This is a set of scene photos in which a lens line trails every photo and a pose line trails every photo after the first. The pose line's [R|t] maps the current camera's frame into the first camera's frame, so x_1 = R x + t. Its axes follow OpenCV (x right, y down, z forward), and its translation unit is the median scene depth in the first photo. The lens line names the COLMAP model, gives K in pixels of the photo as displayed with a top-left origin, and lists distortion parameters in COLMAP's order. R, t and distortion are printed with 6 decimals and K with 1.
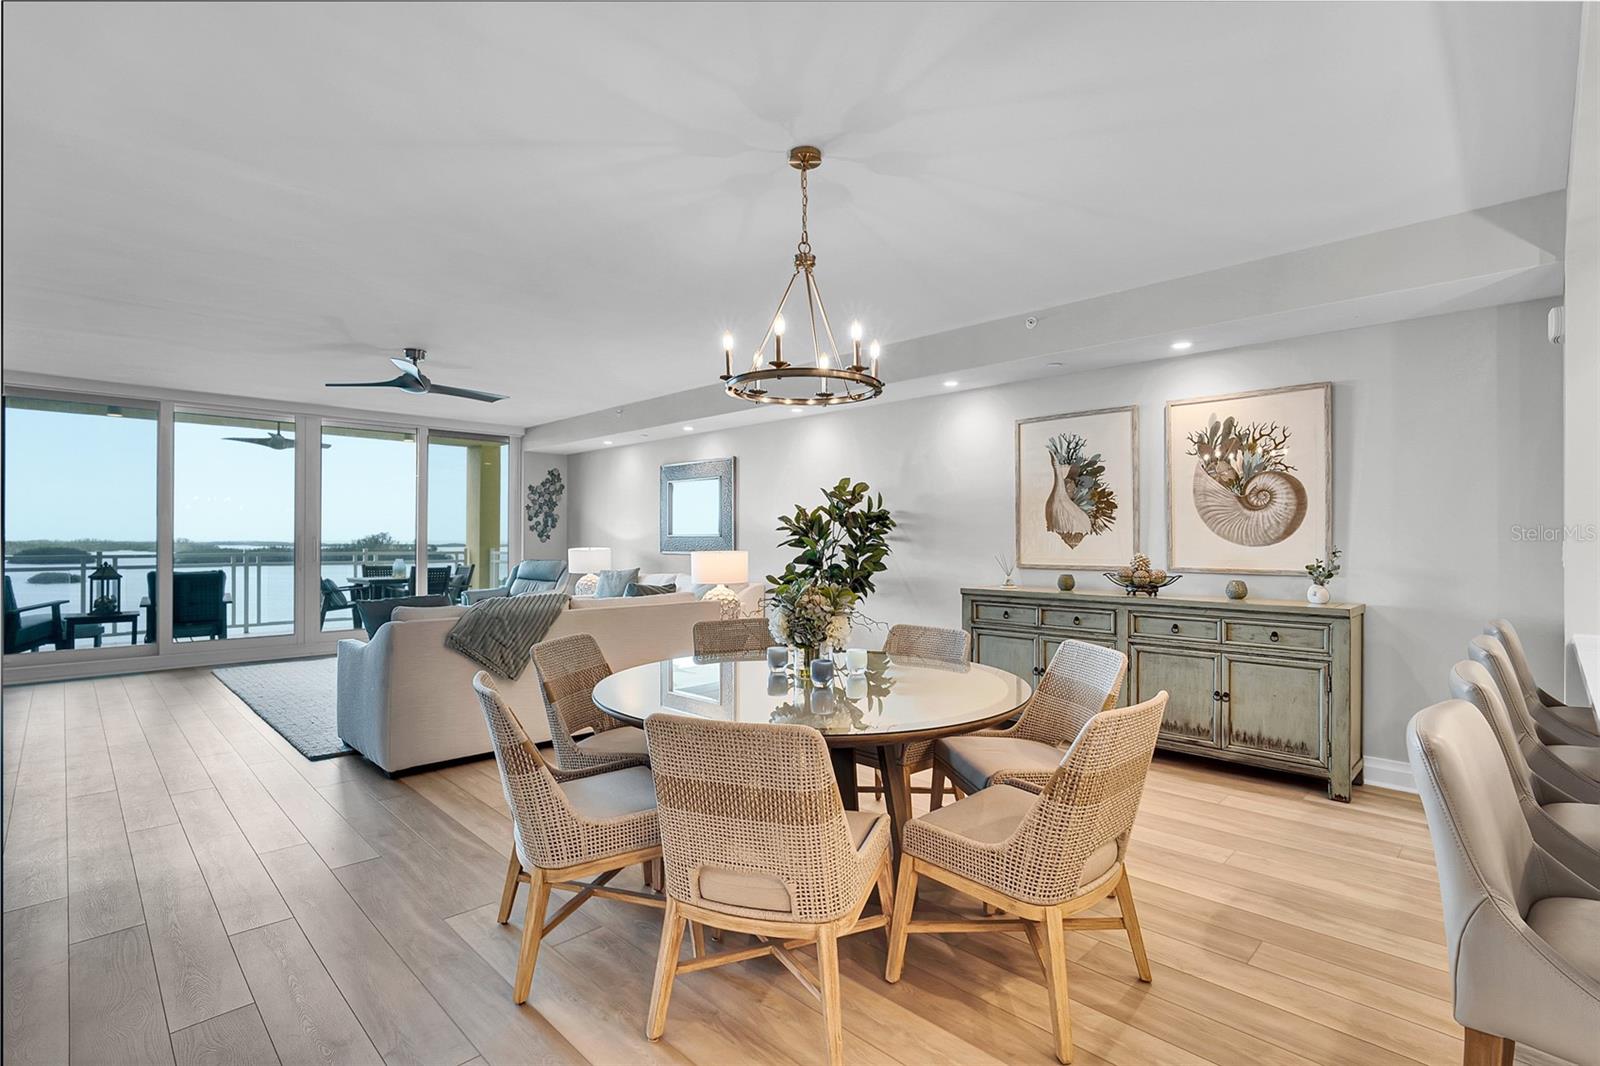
lens RADIAL K [[757.9, 0, 800.9], [0, 757.9, 530.3], [0, 0, 1]] dist [-0.004837, 0.000957]
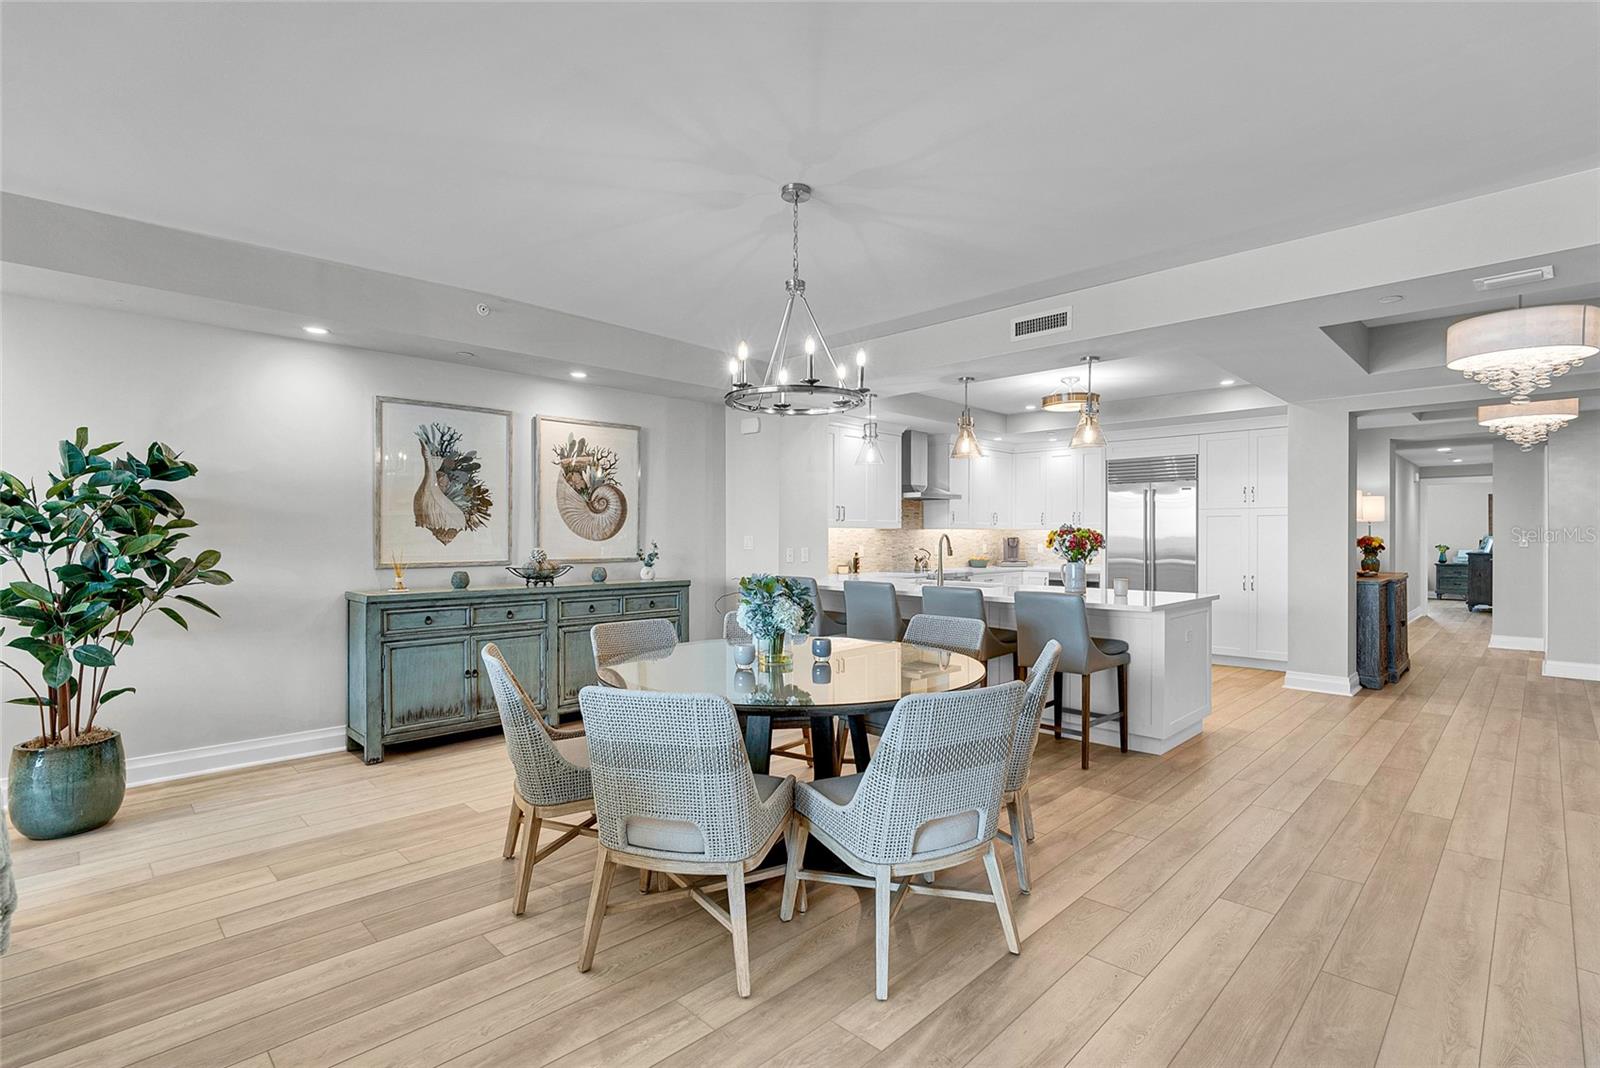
lens RADIAL K [[757.9, 0, 796.4], [0, 757.9, 538.1], [0, 0, 1]] dist [-0.004837, 0.000957]
pose [[-0.000796, -0.009580, 0.999954, -0.629158], [-0.016280, 0.999822, 0.009566, -0.001030], [-0.999867, -0.016271, -0.000952, 0.578188]]
